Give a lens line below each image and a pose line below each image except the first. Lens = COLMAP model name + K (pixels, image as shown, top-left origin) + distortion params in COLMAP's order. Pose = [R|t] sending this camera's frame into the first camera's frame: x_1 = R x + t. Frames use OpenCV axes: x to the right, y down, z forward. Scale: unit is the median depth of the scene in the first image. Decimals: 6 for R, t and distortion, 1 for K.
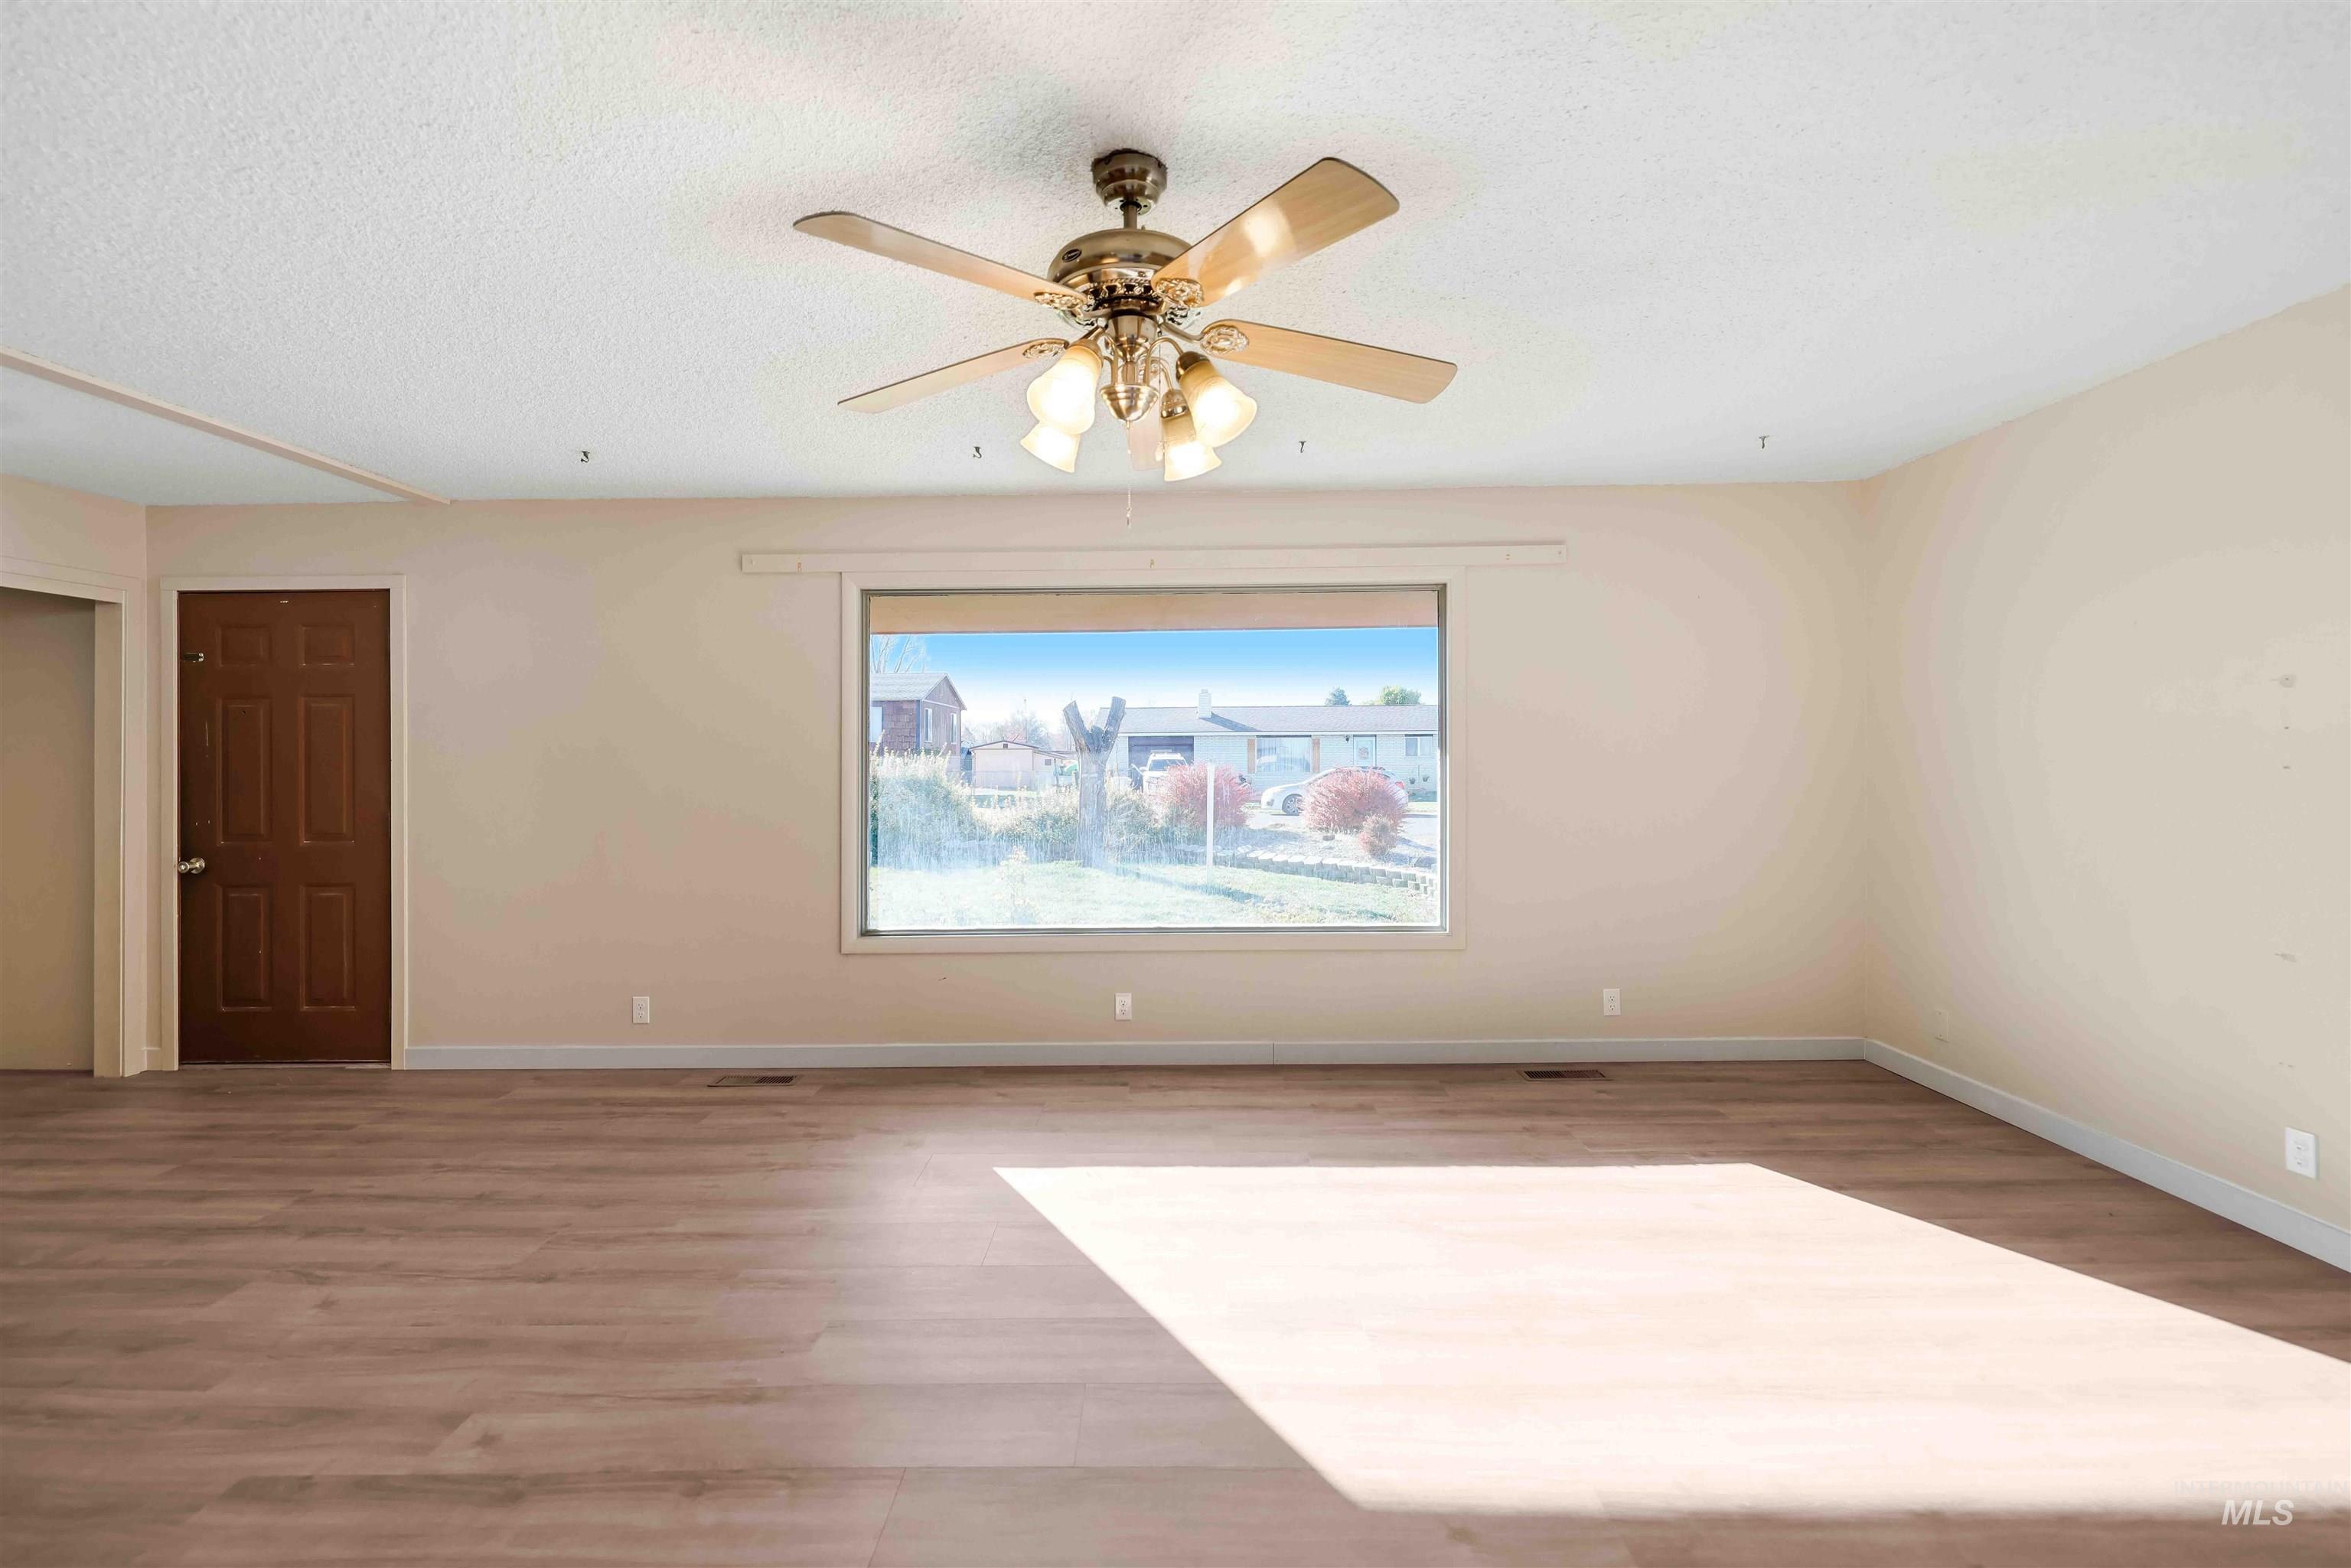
lens RADIAL K [[1010.2, 0, 1175.5], [0, 1010.2, 784.0], [0, 0, 1]] dist [-0.000862, -0.000245]
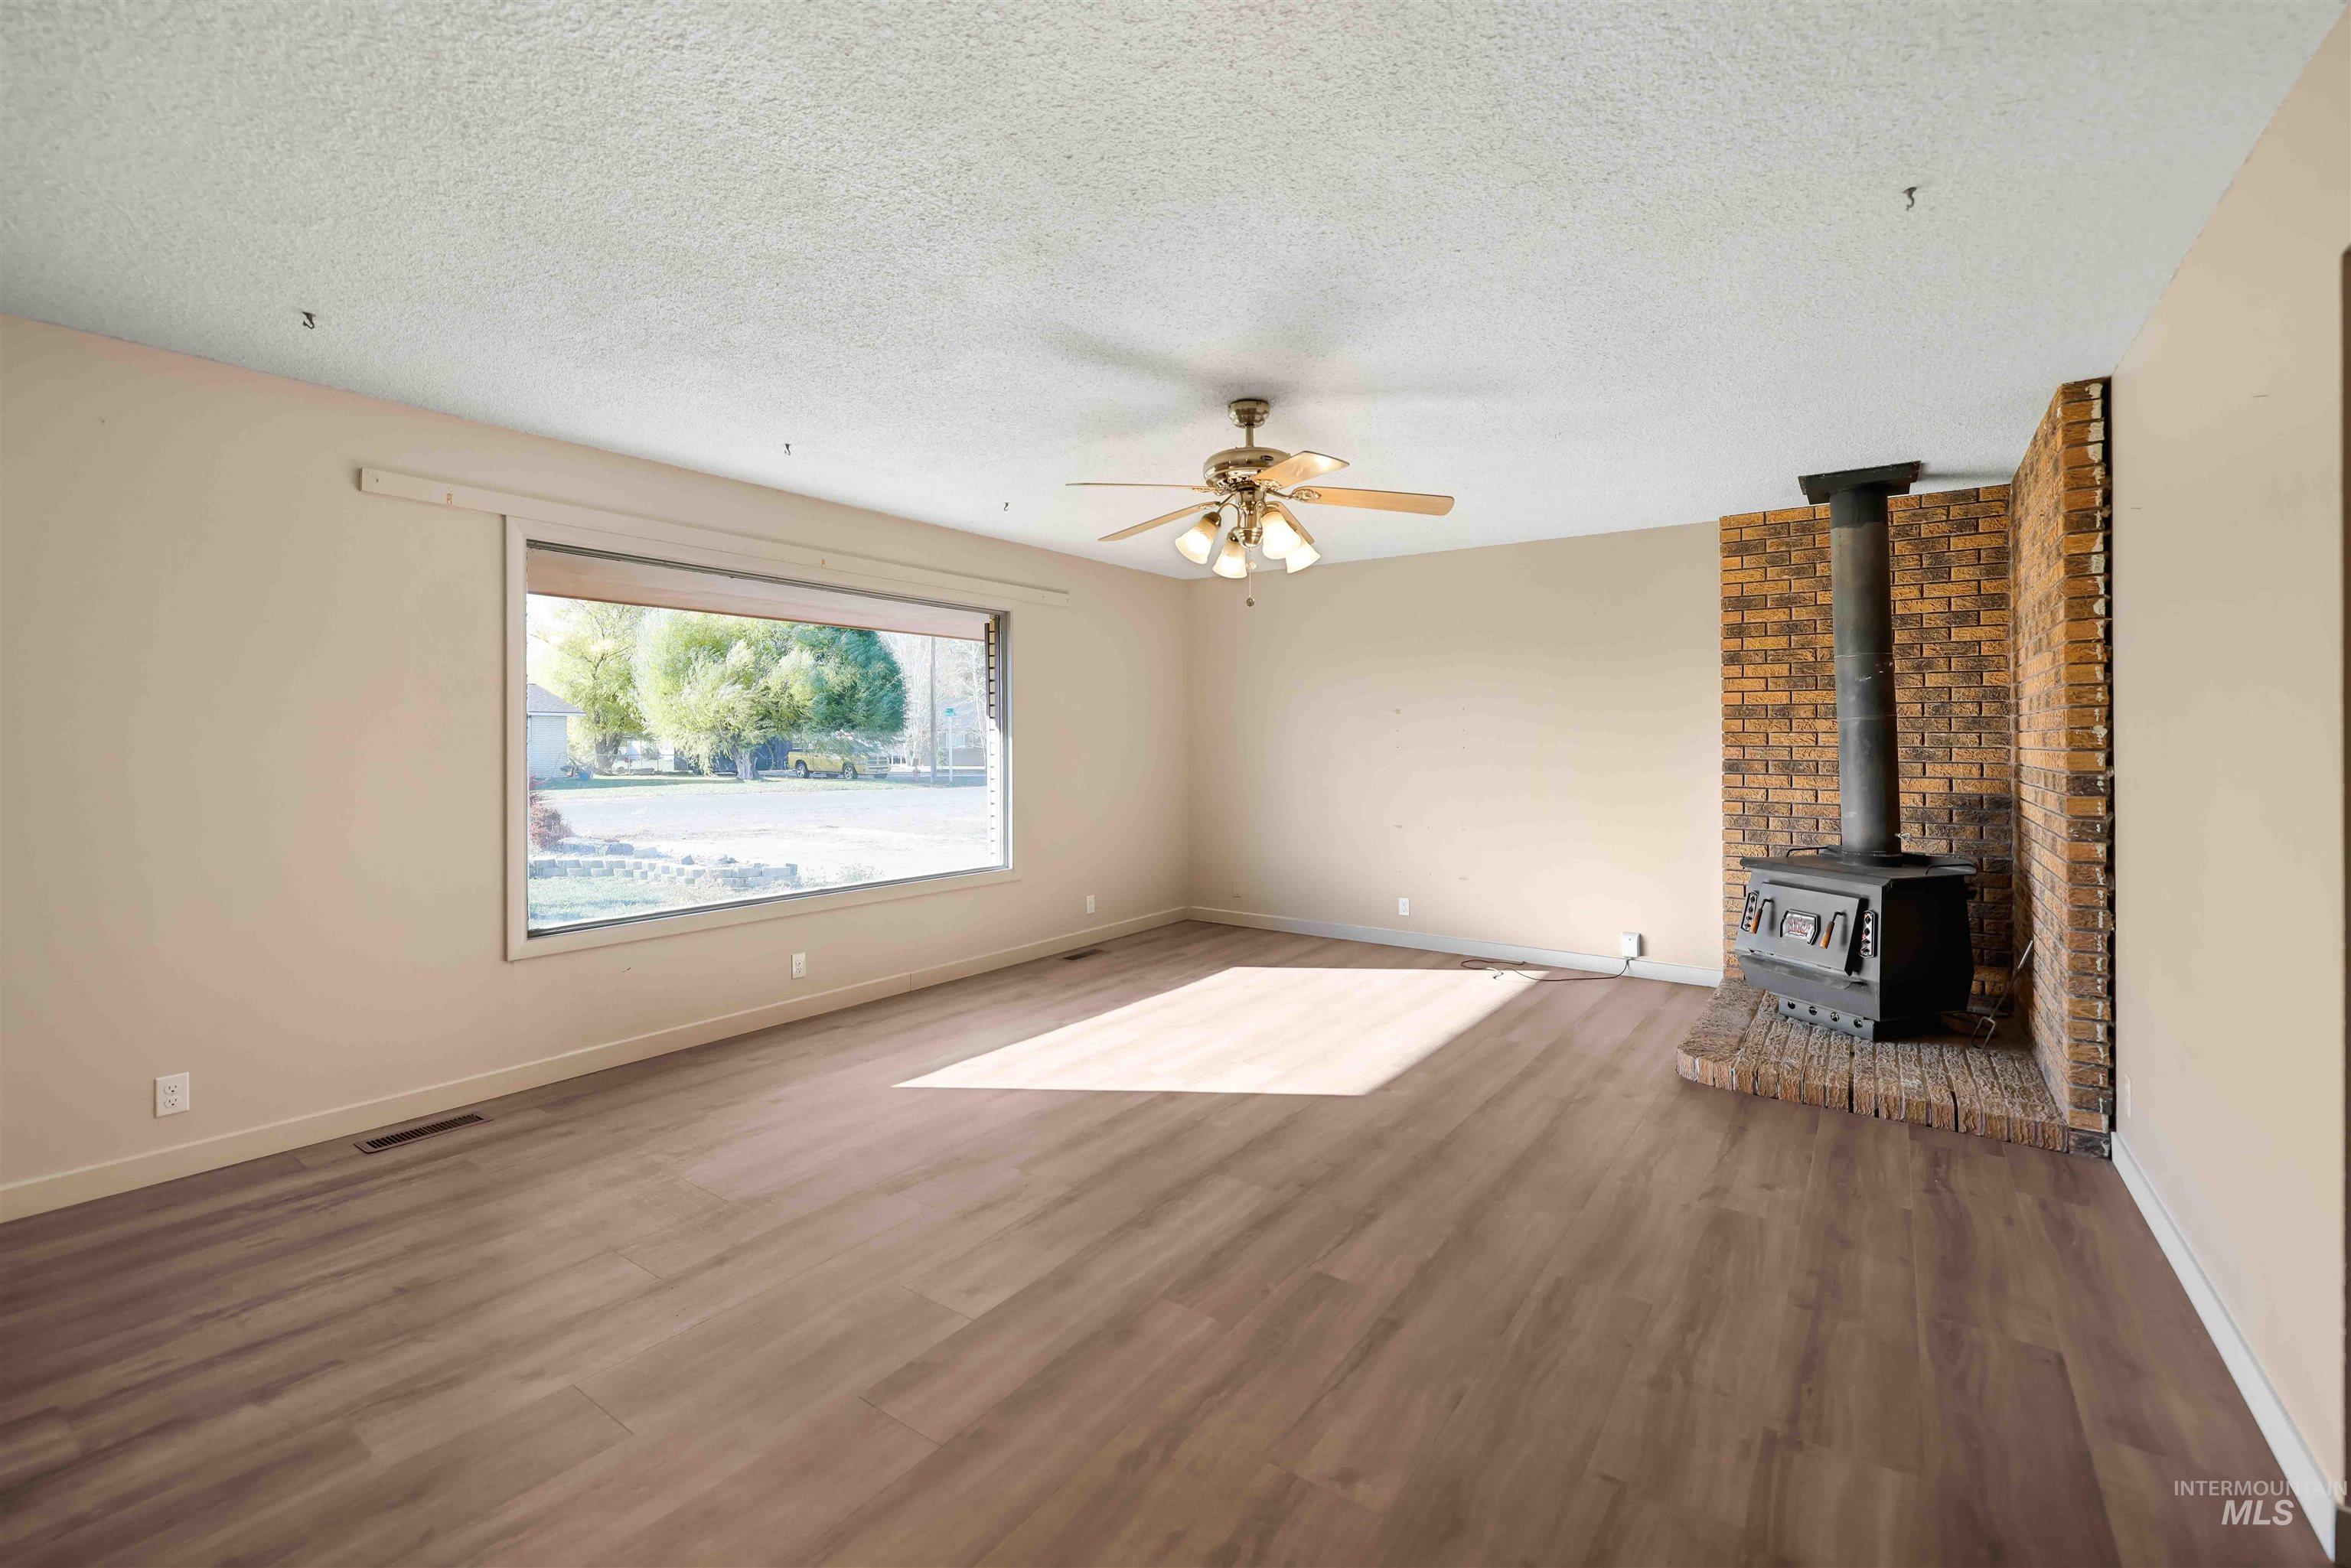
lens RADIAL K [[1010.2, 0, 1175.5], [0, 1010.2, 784.0], [0, 0, 1]] dist [-0.000862, -0.000245]
pose [[0.564735, -0.024369, 0.824913, -0.858410], [0.012774, 0.999702, 0.020788, 0.008523], [-0.825174, -0.001202, 0.564878, 0.060115]]
